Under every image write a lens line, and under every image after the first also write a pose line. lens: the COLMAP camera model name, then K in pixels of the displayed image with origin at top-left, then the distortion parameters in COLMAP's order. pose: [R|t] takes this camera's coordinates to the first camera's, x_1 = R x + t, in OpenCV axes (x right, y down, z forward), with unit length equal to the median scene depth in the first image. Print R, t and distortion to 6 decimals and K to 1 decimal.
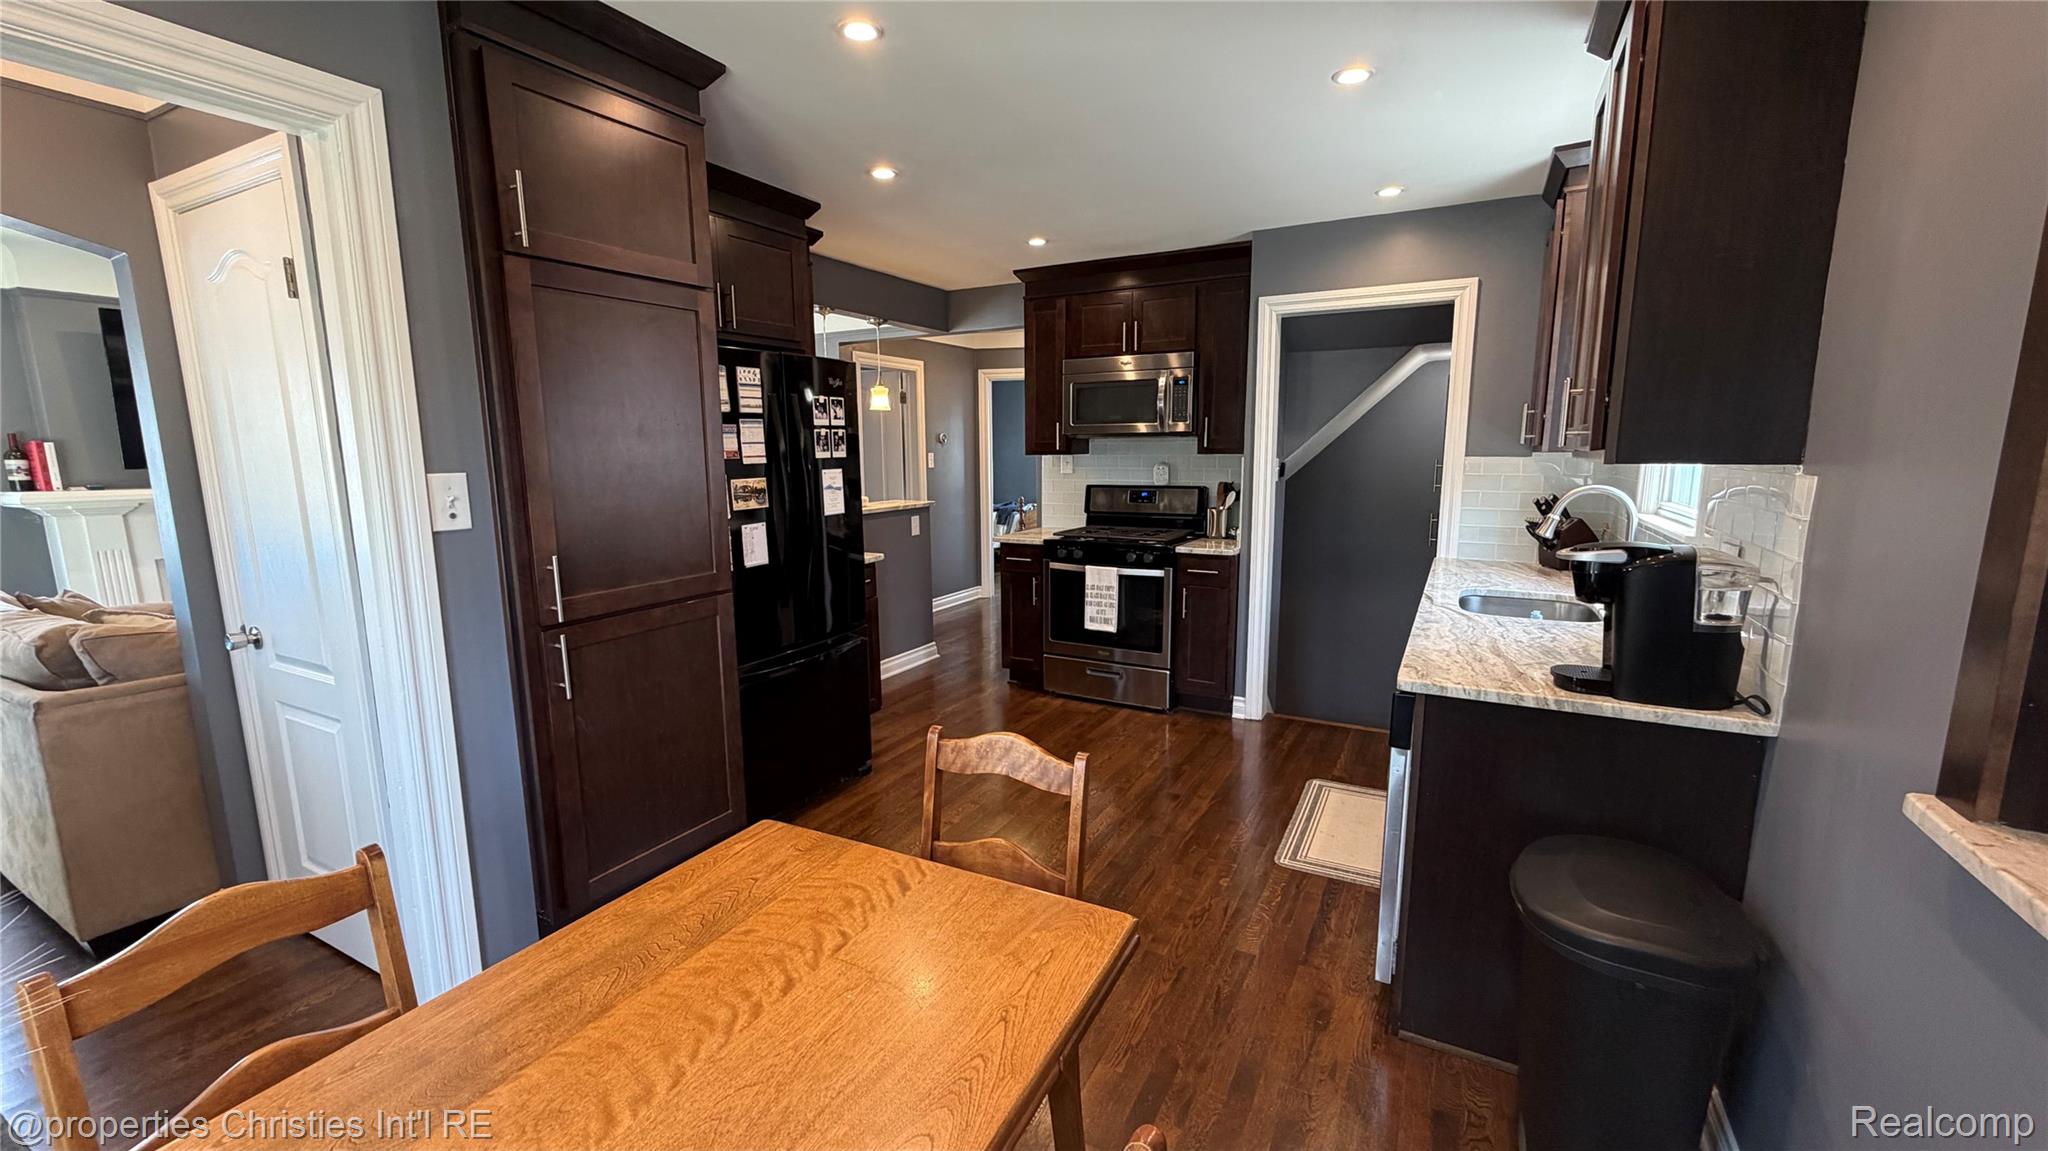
lens RADIAL K [[819.0, 0, 1023.2], [0, 819.0, 576.8], [0, 0, 1]] dist [-0.001569, -0.000248]
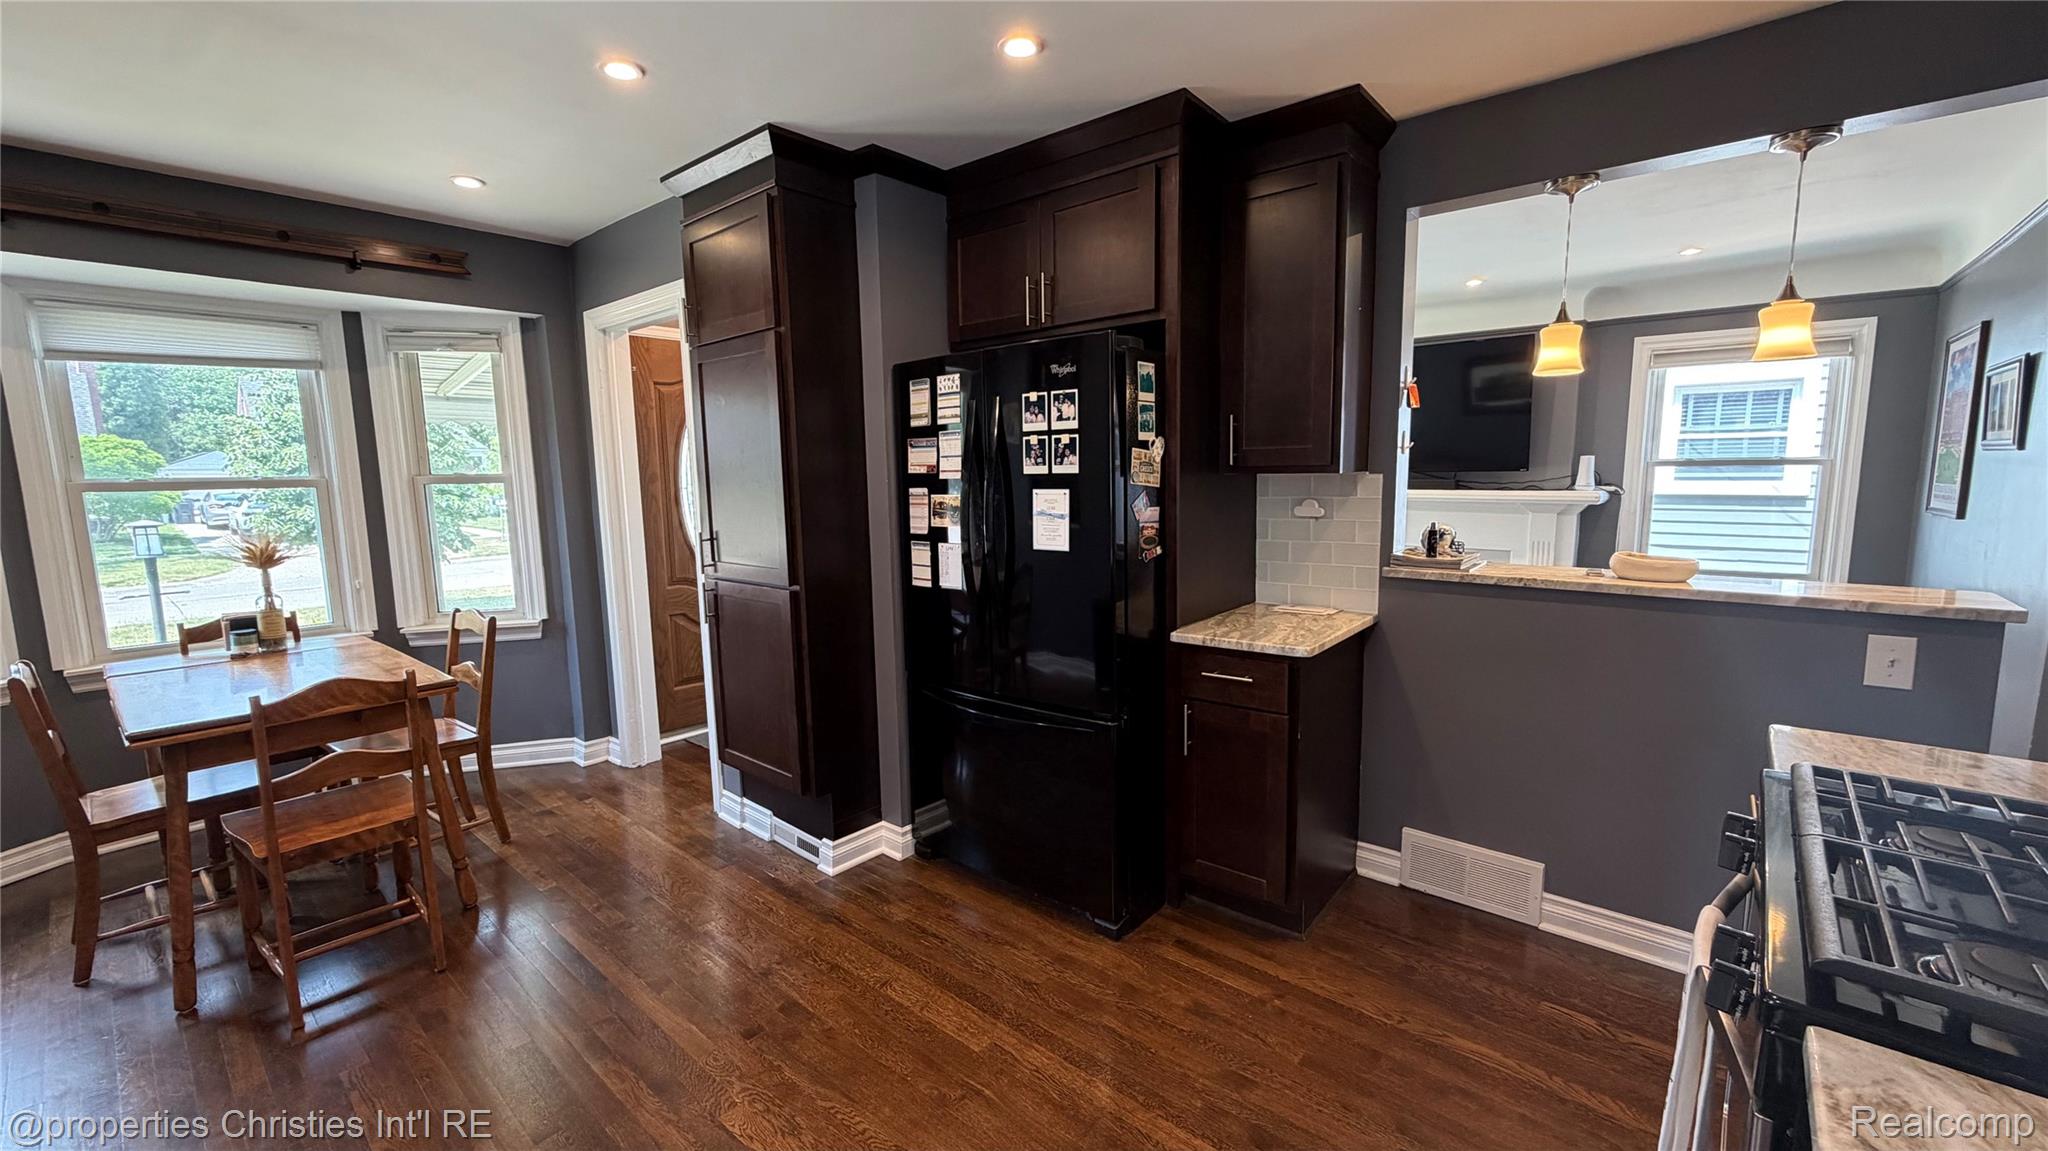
lens RADIAL K [[819.0, 0, 1027.0], [0, 819.0, 577.5], [0, 0, 1]] dist [-0.001569, -0.000248]
pose [[-0.224714, 0.142649, -0.963927, 0.505752], [-0.136989, 0.974777, 0.176190, -0.185439], [0.964748, 0.171640, -0.199505, 1.168332]]
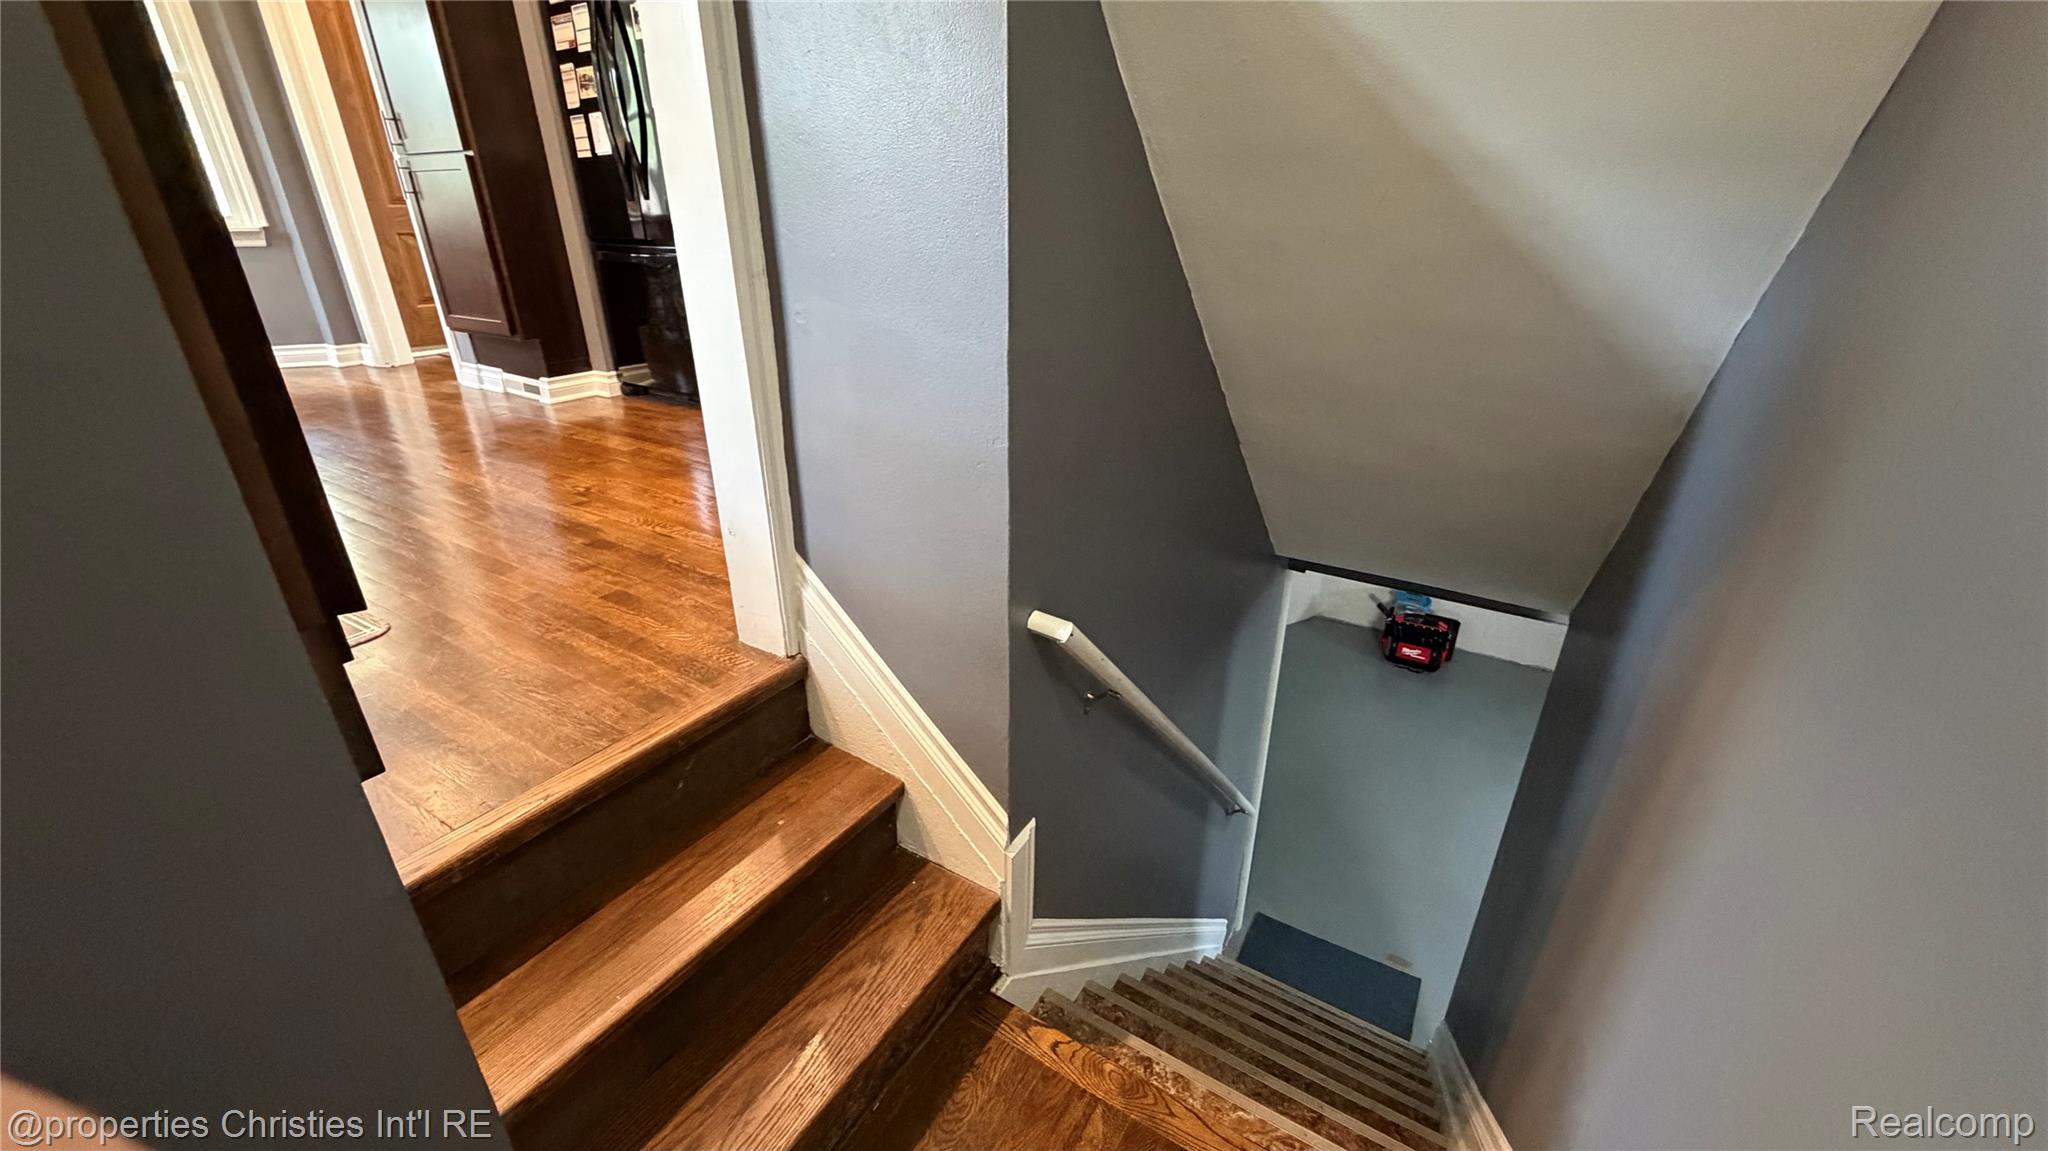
lens RADIAL K [[819.0, 0, 1024.0], [0, 819.0, 573.4], [0, 0, 1]] dist [-0.001569, -0.000248]
pose [[-0.068167, 0.423975, -0.903105, 0.854310], [-0.158082, 0.889185, 0.429372, -0.071127], [0.985070, 0.172034, 0.006410, 1.546882]]
